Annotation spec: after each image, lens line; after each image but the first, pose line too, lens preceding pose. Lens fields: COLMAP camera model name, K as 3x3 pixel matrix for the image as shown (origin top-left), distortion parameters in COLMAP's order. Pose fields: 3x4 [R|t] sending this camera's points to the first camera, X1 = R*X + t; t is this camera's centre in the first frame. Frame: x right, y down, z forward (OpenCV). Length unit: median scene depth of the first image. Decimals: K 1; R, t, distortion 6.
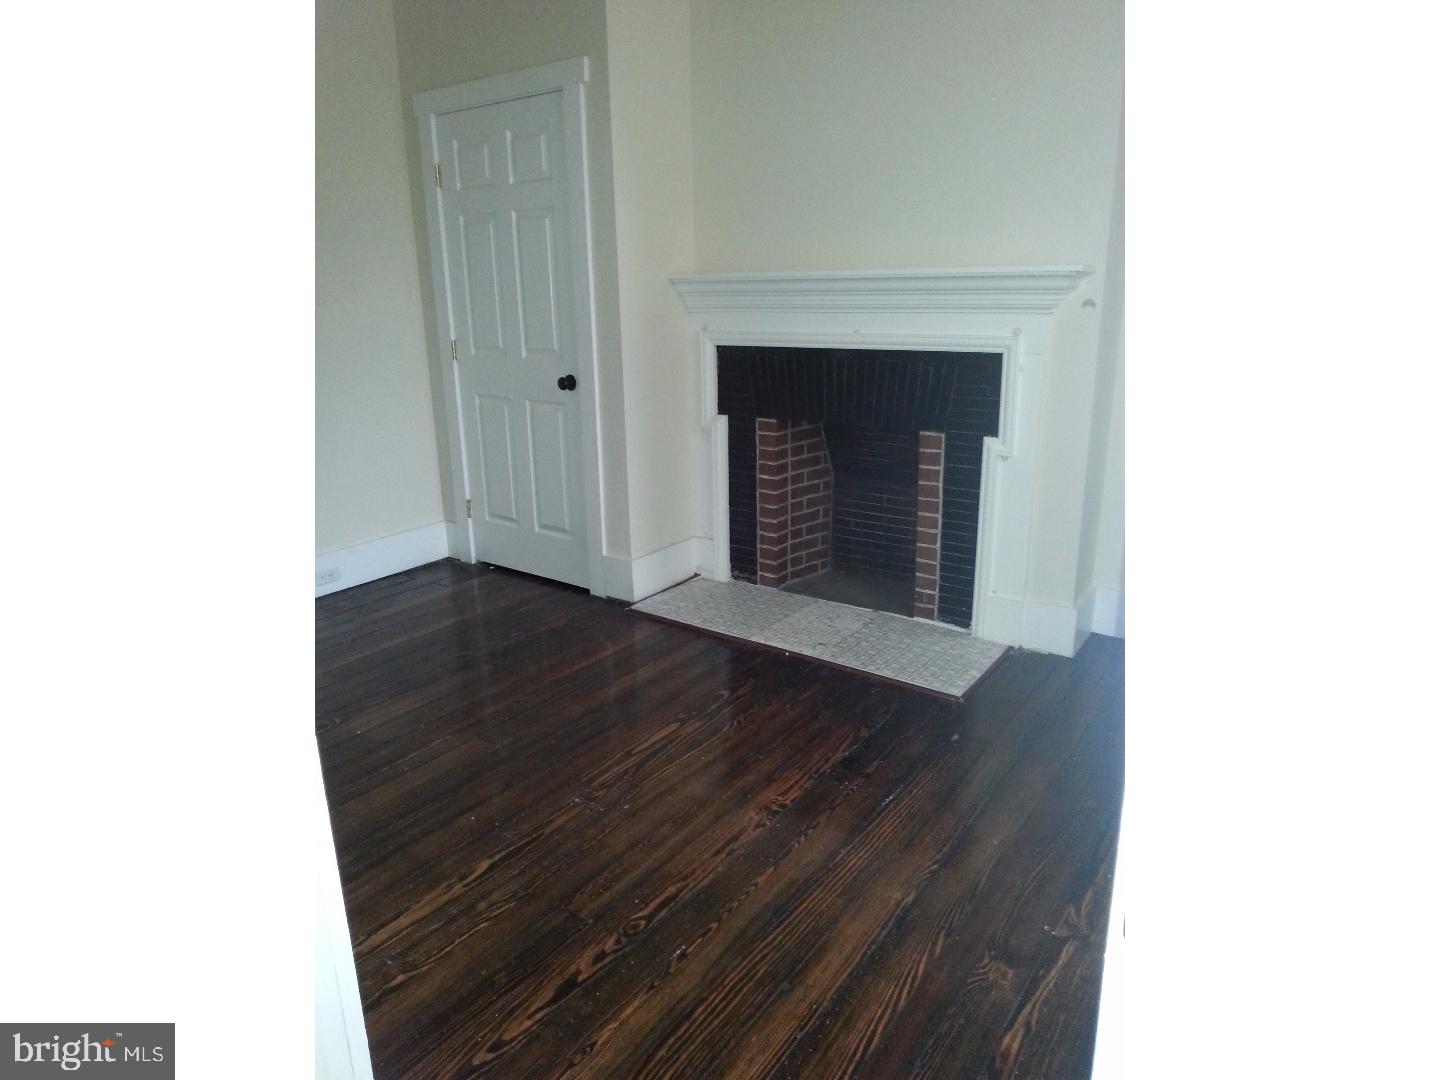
lens RADIAL K [[900.4, 0, 720.5], [0, 900.4, 535.4], [0, 0, 1]] dist [0.005802, 0.000465]
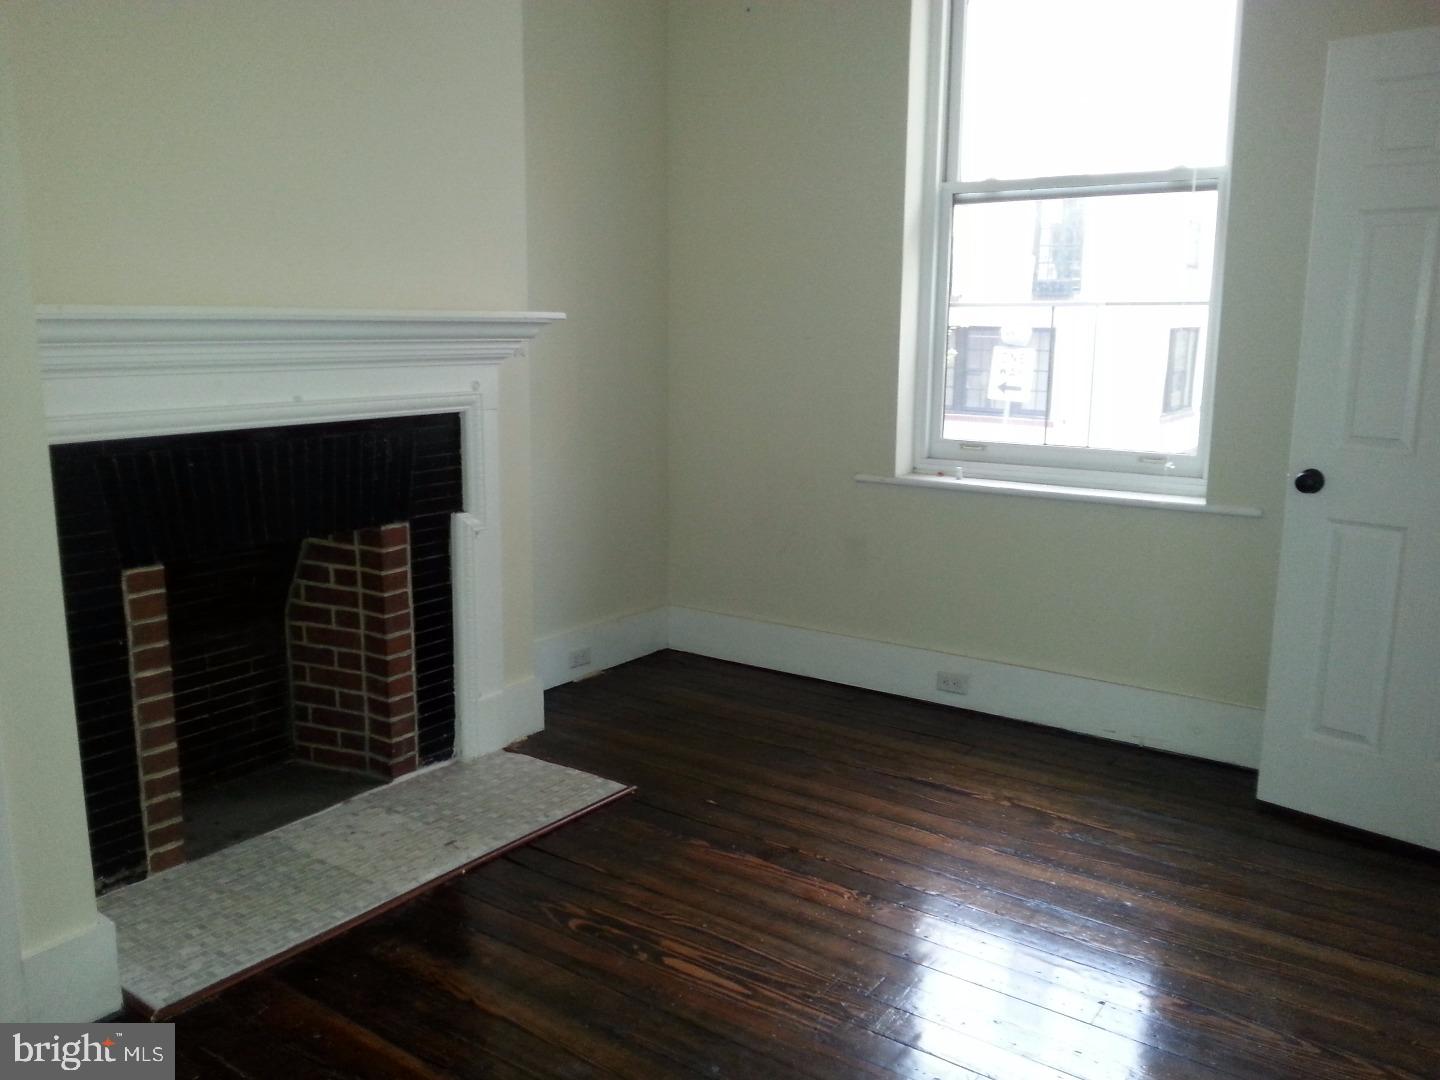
lens RADIAL K [[1158.2, 0, 720.2], [0, 1158.2, 541.6], [0, 0, 1]] dist [-0.012111, -0.008198]
pose [[-0.006920, -0.169497, 0.985506, -0.695006], [0.265067, 0.949965, 0.165245, -0.181985], [-0.964205, 0.262368, 0.038355, 0.685285]]
